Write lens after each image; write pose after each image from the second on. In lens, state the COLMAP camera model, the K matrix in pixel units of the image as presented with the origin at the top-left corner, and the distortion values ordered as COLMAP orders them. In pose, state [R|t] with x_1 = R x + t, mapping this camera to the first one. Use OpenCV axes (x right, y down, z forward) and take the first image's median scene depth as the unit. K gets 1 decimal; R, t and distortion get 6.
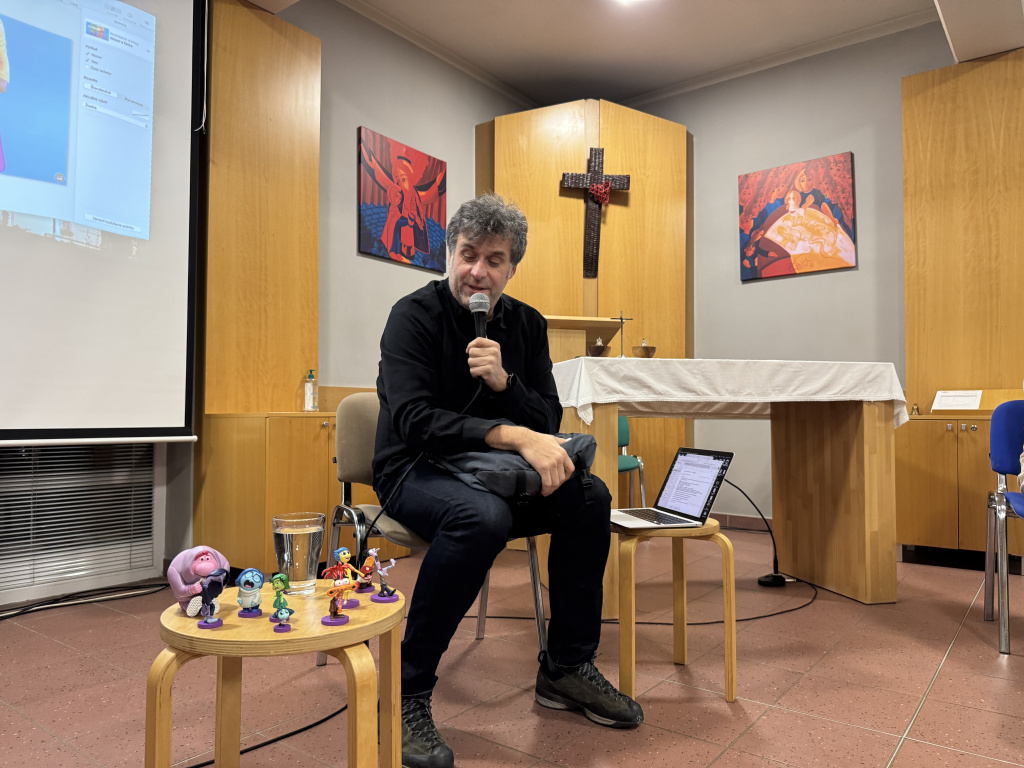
lens RADIAL K [[725.2, 0, 513.9], [0, 725.2, 387.1], [0, 0, 1]] dist [0.084859, -0.127617]
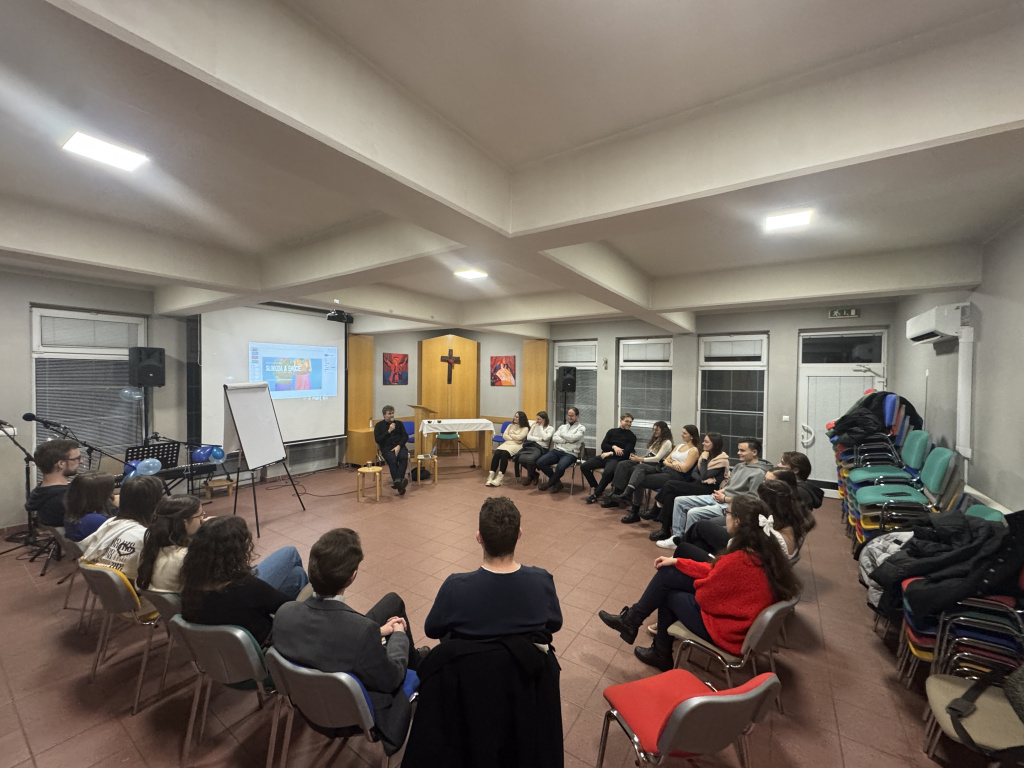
lens RADIAL K [[405.2, 0, 512.0], [0, 405.2, 380.4], [0, 0, 1]] dist [0.000030, -0.000004]
pose [[0.997907, 0.009379, 0.063986, 0.360005], [-0.012845, 0.998460, 0.053971, -0.352874], [-0.063381, -0.054680, 0.996490, -1.294071]]
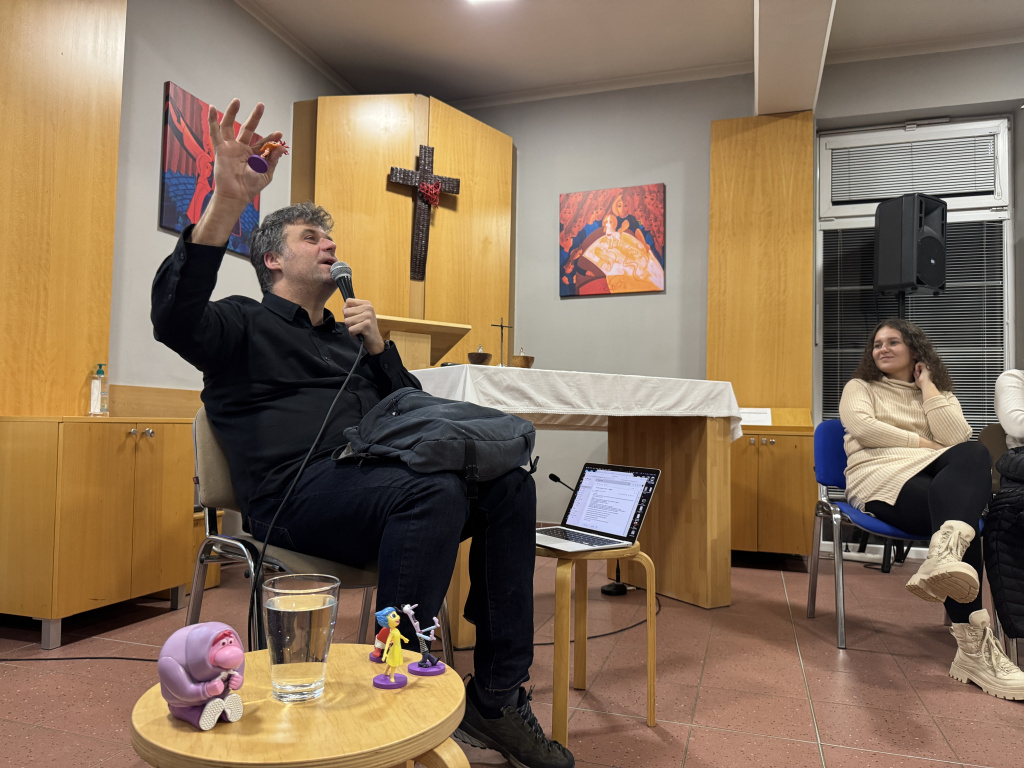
lens RADIAL K [[725.2, 0, 513.9], [0, 725.2, 387.1], [0, 0, 1]] dist [0.084859, -0.127617]
pose [[0.945025, 0.033363, 0.325292, -0.101335], [-0.030637, 0.999439, -0.013500, -0.001001], [-0.325560, 0.002792, 0.945517, 0.066172]]
